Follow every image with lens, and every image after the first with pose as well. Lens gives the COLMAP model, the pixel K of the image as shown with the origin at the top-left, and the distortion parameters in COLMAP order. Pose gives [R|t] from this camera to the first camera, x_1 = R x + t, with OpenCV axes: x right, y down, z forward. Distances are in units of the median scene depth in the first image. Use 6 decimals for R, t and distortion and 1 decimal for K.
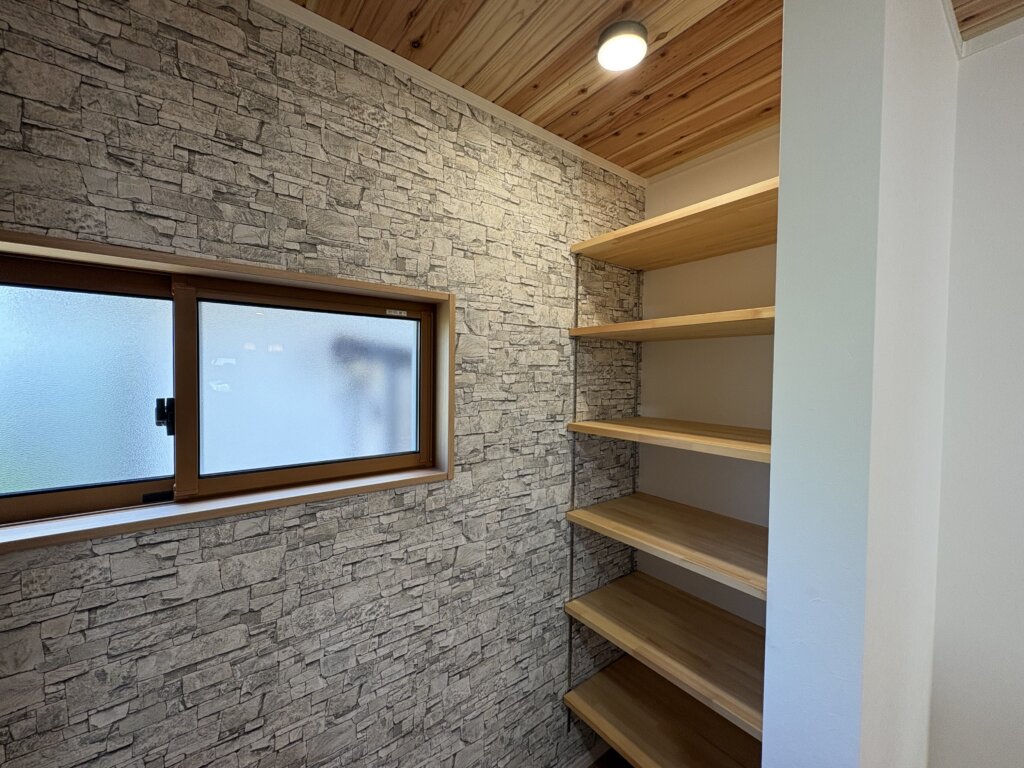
lens RADIAL K [[406.7, 0, 512.0], [0, 406.7, 384.8], [0, 0, 1]] dist [-0.001341, -0.000328]
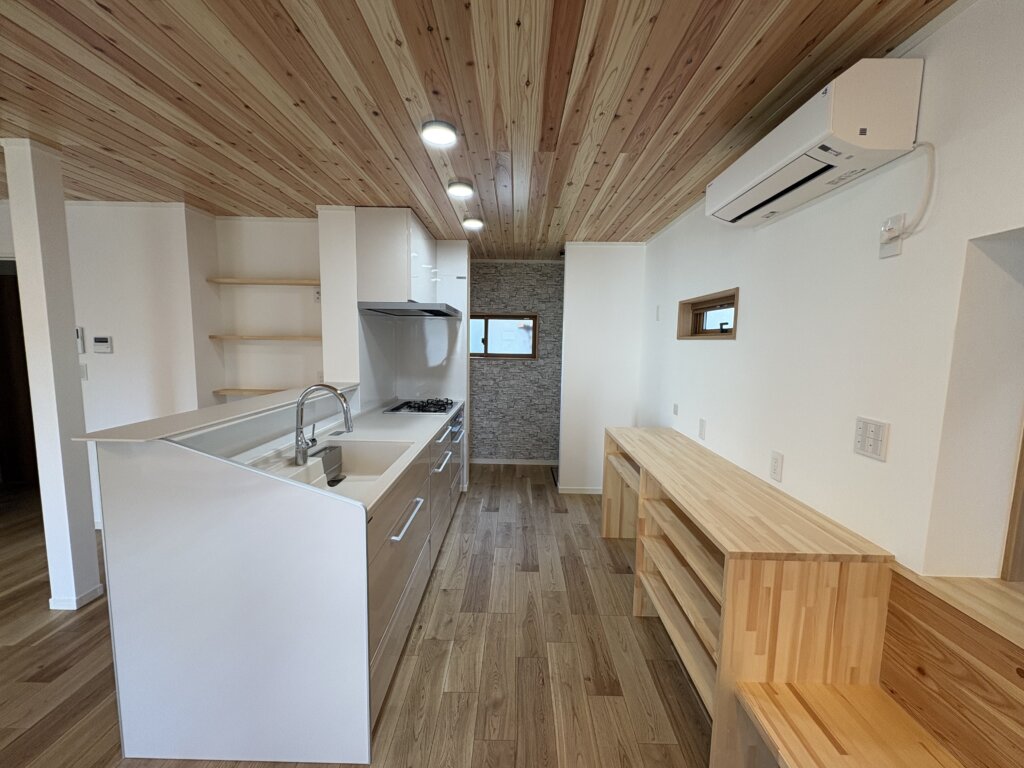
lens RADIAL K [[406.7, 0, 512.0], [0, 406.7, 384.8], [0, 0, 1]] dist [-0.001341, -0.000328]
pose [[0.783793, 0.065295, -0.617580, 2.095621], [-0.023713, 0.996879, 0.075302, 0.173178], [0.620569, -0.044376, 0.782895, -2.238840]]
